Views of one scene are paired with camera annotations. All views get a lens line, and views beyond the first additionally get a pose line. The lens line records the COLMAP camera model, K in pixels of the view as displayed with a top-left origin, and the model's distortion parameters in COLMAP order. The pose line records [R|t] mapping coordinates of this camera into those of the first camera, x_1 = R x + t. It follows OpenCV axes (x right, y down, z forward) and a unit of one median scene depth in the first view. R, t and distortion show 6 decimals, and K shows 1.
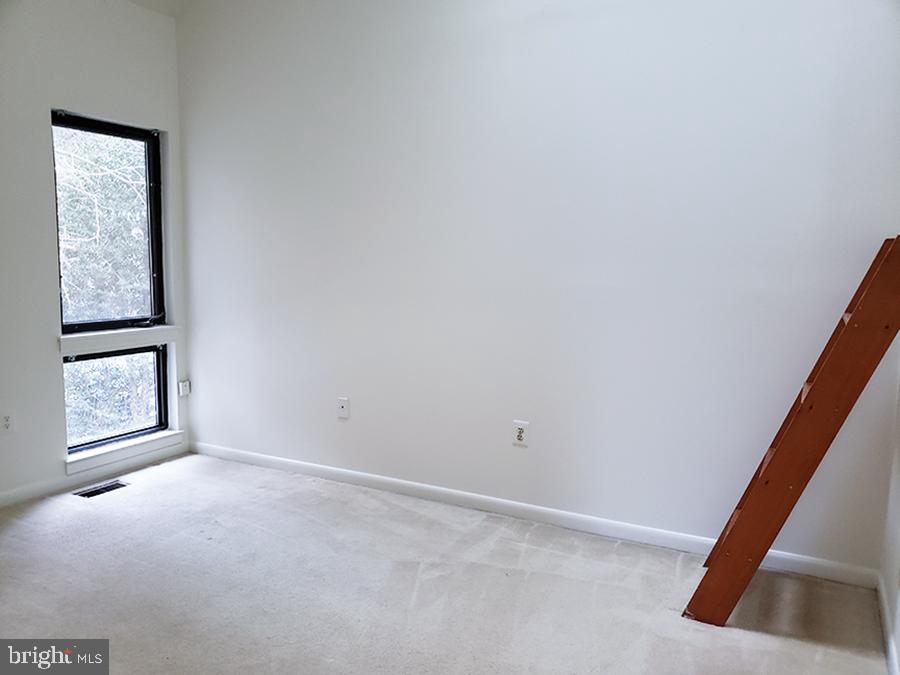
lens RADIAL K [[699.3, 0, 450.0], [0, 699.3, 337.5], [0, 0, 1]] dist [0.017106, 0.003878]
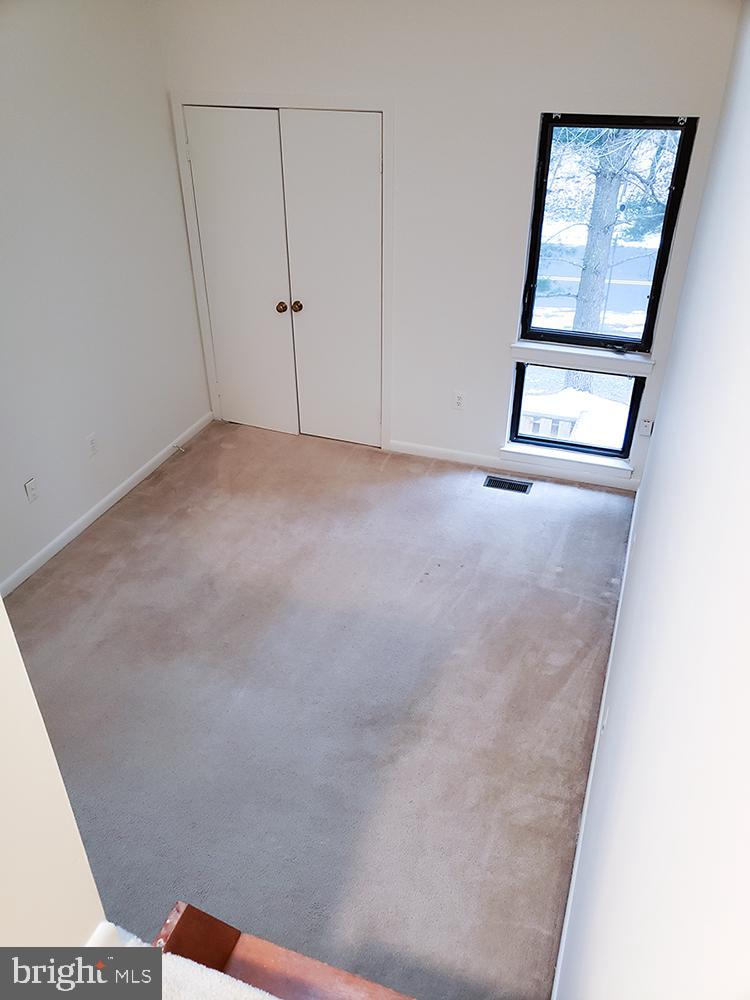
lens RADIAL K [[777.0, 0, 375.0], [0, 777.0, 500.0], [0, 0, 1]] dist [0.017106, 0.003878]
pose [[0.137258, 0.519297, -0.843499, 0.520175], [-0.102418, 0.854435, 0.509364, -0.362073], [0.985226, 0.016475, 0.170464, 0.554591]]
